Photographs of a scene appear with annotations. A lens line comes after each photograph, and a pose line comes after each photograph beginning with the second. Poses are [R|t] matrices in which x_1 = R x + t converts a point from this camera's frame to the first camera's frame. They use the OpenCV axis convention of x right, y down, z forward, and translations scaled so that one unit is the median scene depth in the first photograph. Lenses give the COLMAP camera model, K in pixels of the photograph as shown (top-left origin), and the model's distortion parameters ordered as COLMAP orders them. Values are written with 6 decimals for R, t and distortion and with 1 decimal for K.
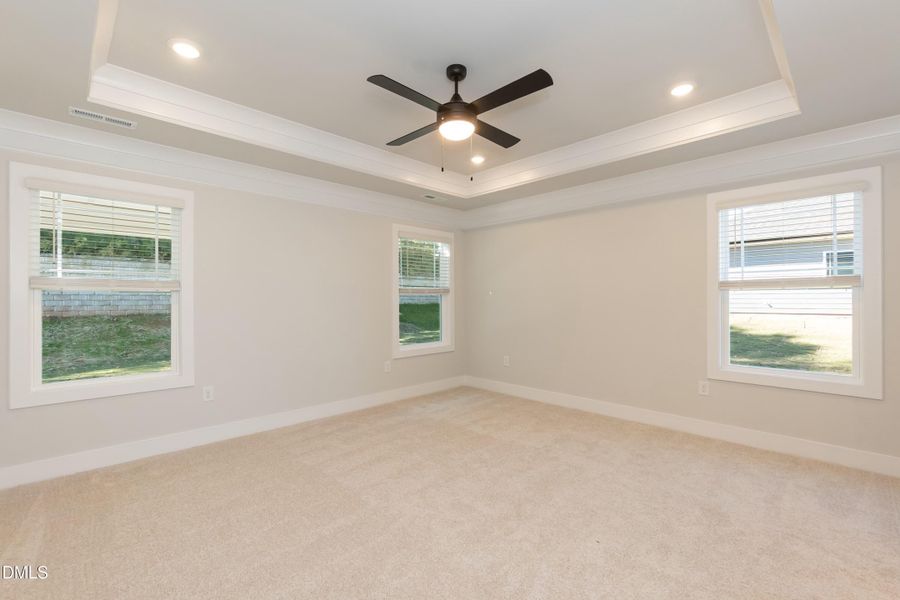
lens RADIAL K [[388.0, 0, 451.5], [0, 388.0, 300.1], [0, 0, 1]] dist [-0.007351, 0.000345]
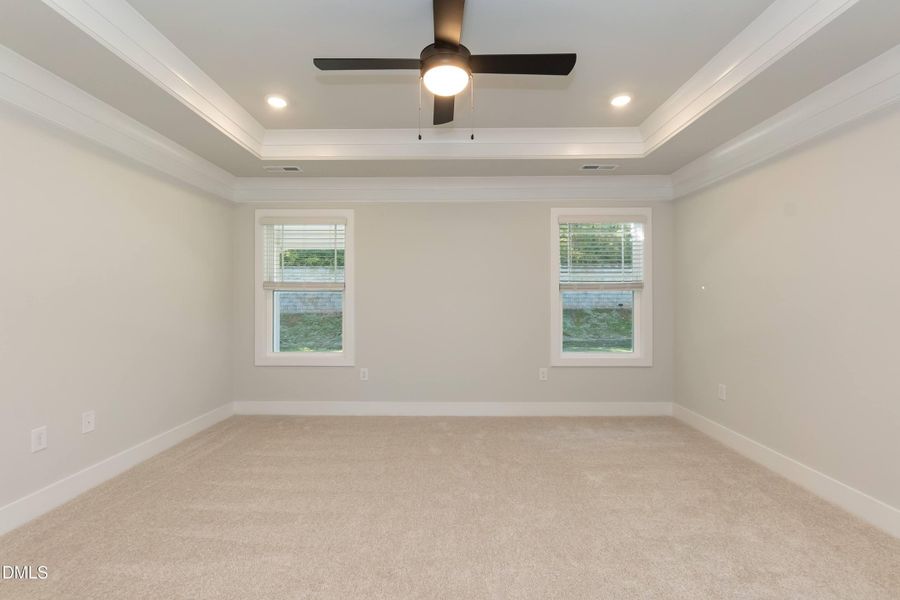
lens RADIAL K [[388.0, 0, 448.6], [0, 388.0, 300.9], [0, 0, 1]] dist [-0.007351, 0.000345]
pose [[0.707915, 0.009075, -0.706239, 0.531764], [-0.002706, 0.999945, 0.010136, -0.001999], [0.706292, -0.005264, 0.707901, 0.418313]]
